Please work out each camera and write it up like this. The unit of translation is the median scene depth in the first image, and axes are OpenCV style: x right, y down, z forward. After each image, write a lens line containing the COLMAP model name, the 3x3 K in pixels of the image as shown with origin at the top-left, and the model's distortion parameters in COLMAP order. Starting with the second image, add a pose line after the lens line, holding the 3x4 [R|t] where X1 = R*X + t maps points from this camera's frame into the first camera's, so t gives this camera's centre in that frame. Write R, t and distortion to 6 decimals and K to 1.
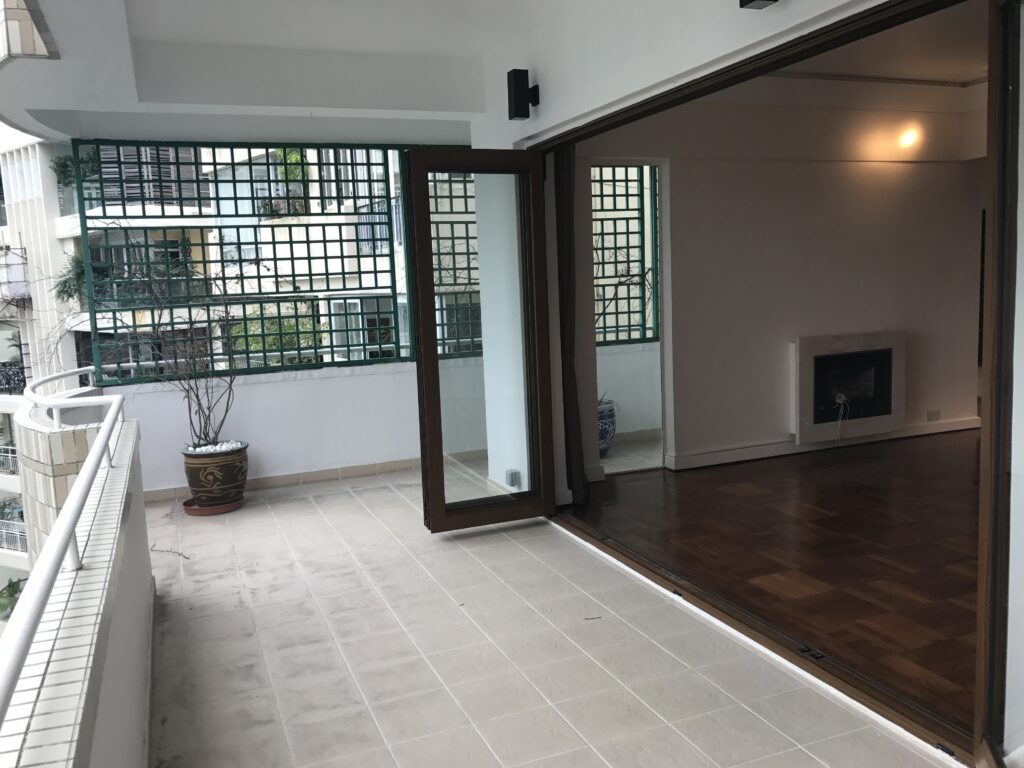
lens RADIAL K [[854.1, 0, 504.4], [0, 854.1, 381.6], [0, 0, 1]] dist [0.025628, -0.002781]
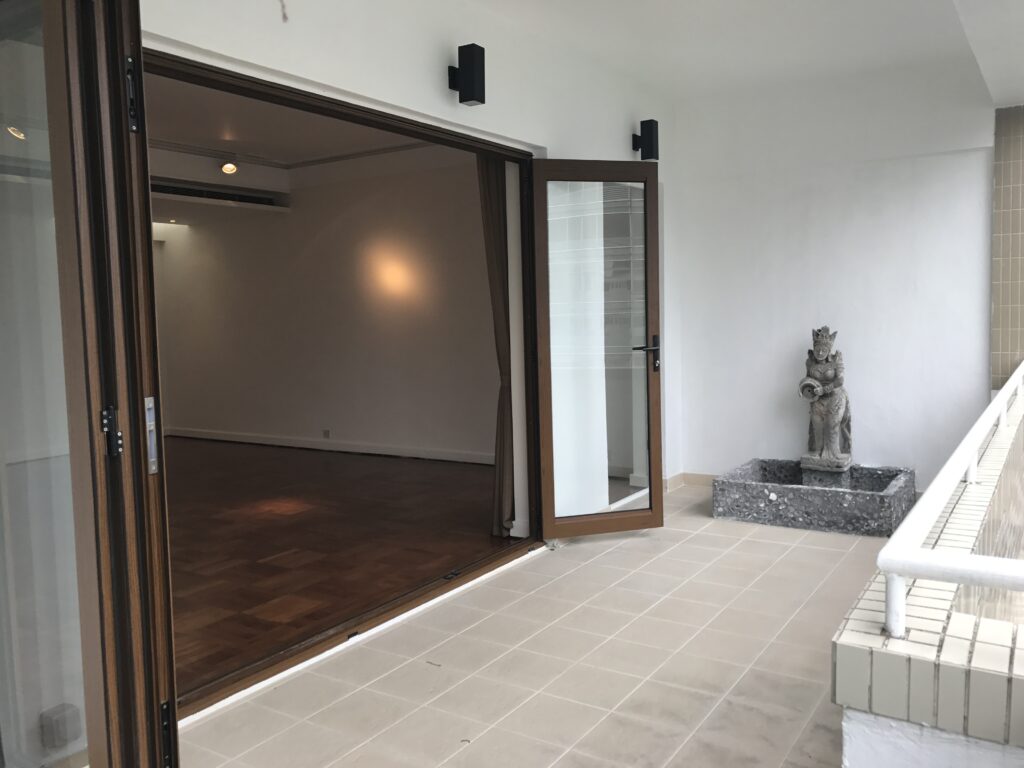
lens RADIAL K [[854.1, 0, 504.4], [0, 854.1, 381.6], [0, 0, 1]] dist [0.025628, -0.002781]
pose [[-0.576170, -0.006878, 0.817301, -0.744191], [0.144175, 0.983429, 0.109915, -0.116030], [-0.804513, 0.181165, -0.565630, 1.537619]]
